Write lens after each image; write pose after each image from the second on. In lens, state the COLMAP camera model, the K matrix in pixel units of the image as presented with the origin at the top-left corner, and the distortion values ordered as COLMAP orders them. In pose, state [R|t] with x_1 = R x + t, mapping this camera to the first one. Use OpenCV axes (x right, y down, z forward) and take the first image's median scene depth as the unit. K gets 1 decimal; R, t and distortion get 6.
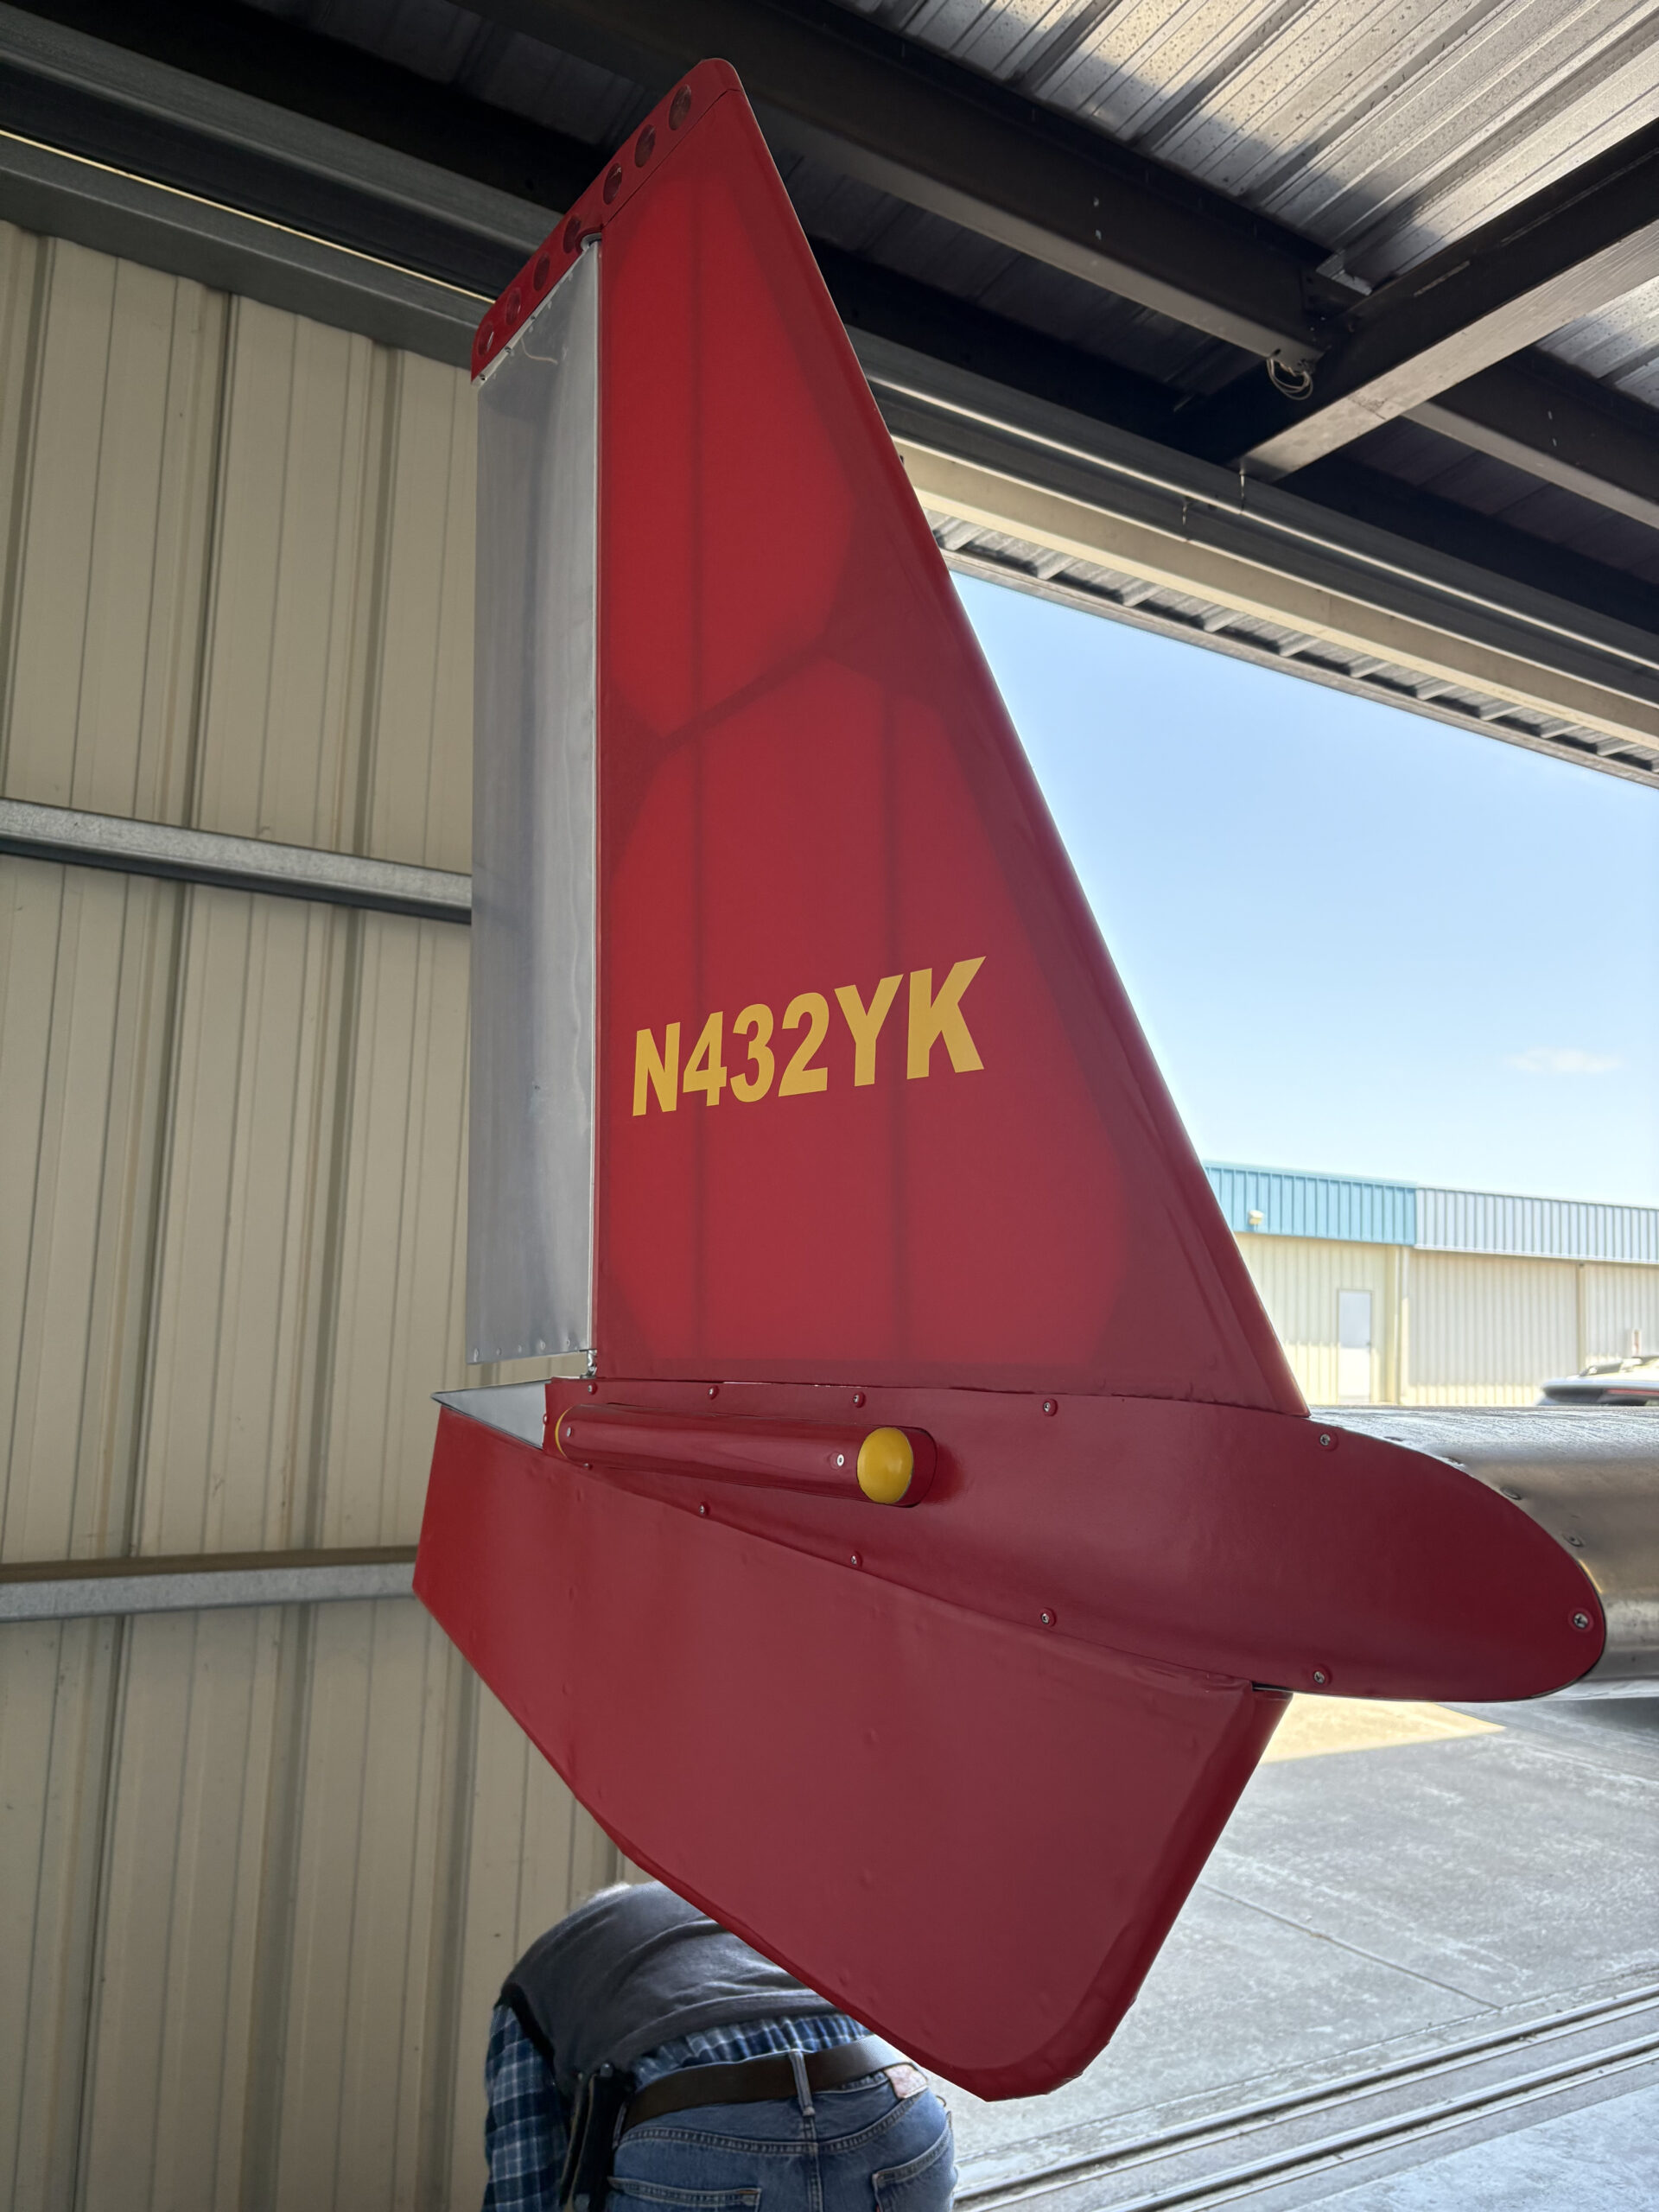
lens RADIAL K [[1662.4, 0, 829.5], [0, 1662.4, 1106.0], [0, 0, 1]] dist [0.003983, -0.038347]
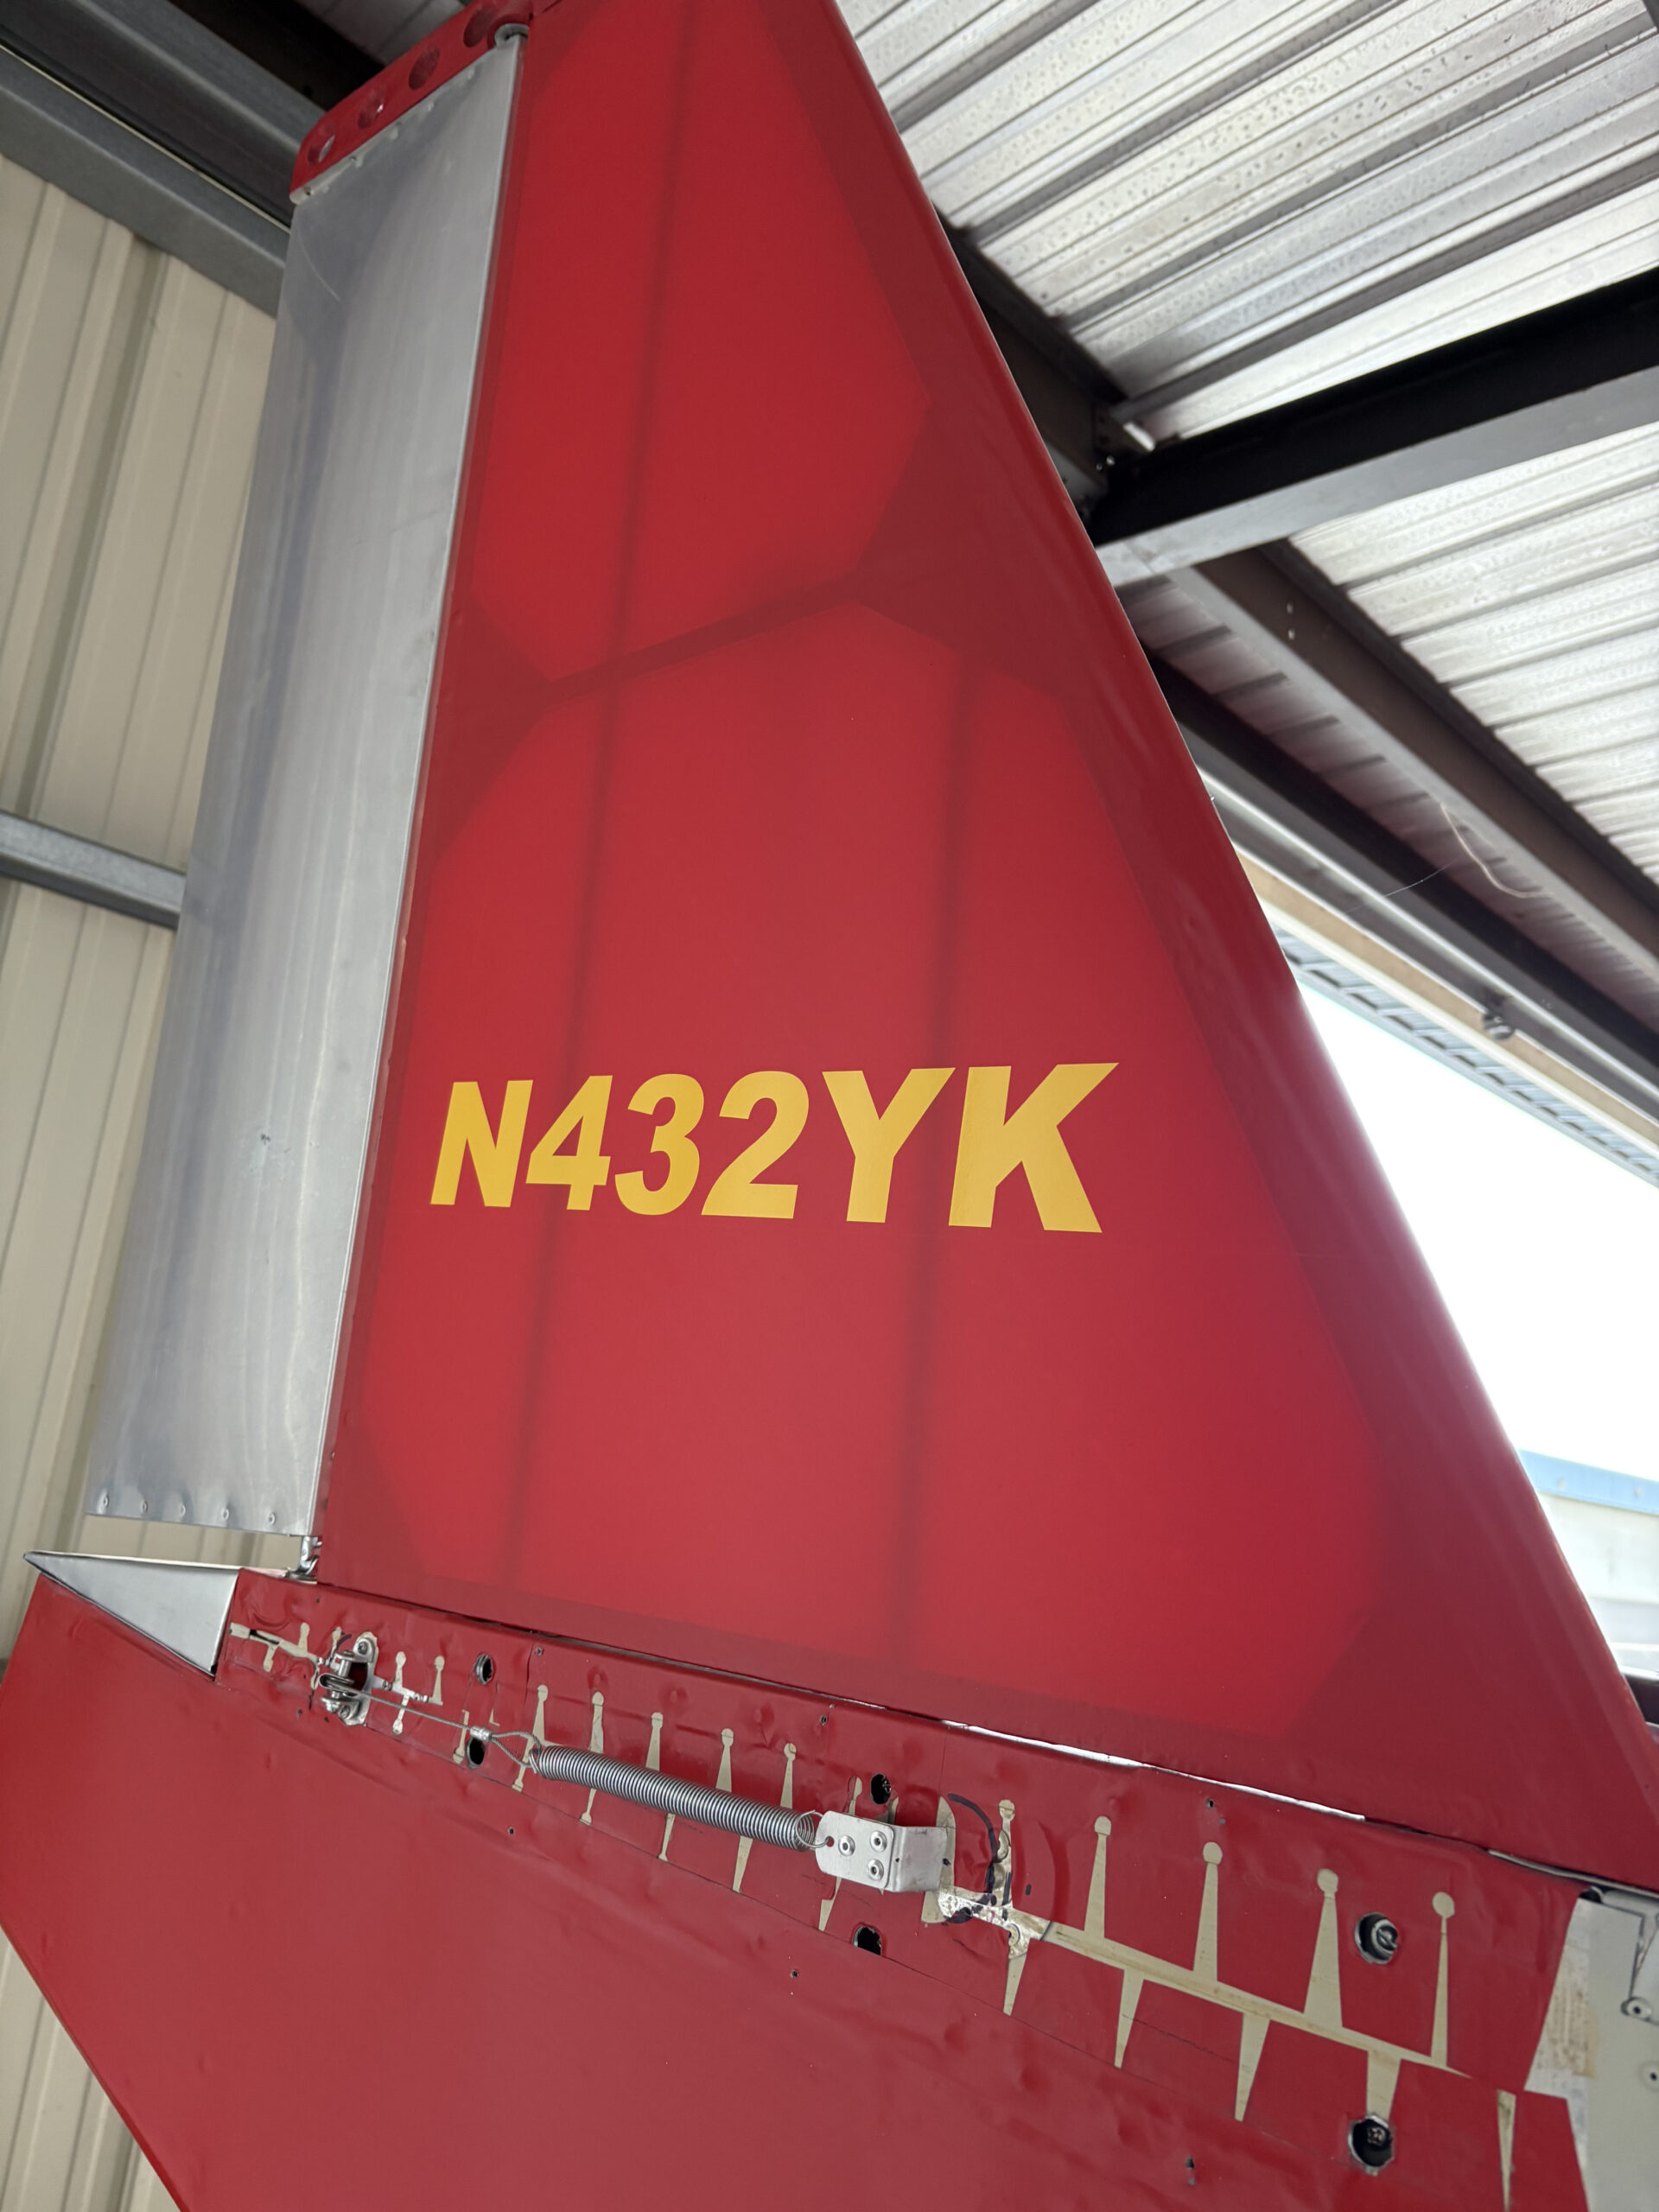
lens RADIAL K [[1703.6, 0, 829.3], [0, 1703.6, 1116.1], [0, 0, 1]] dist [0.000694, -0.001986]
pose [[0.962527, 0.151187, 0.225133, -0.135006], [-0.139875, 0.988002, -0.065471, -0.006931], [-0.232331, 0.031527, 0.972126, 0.297145]]
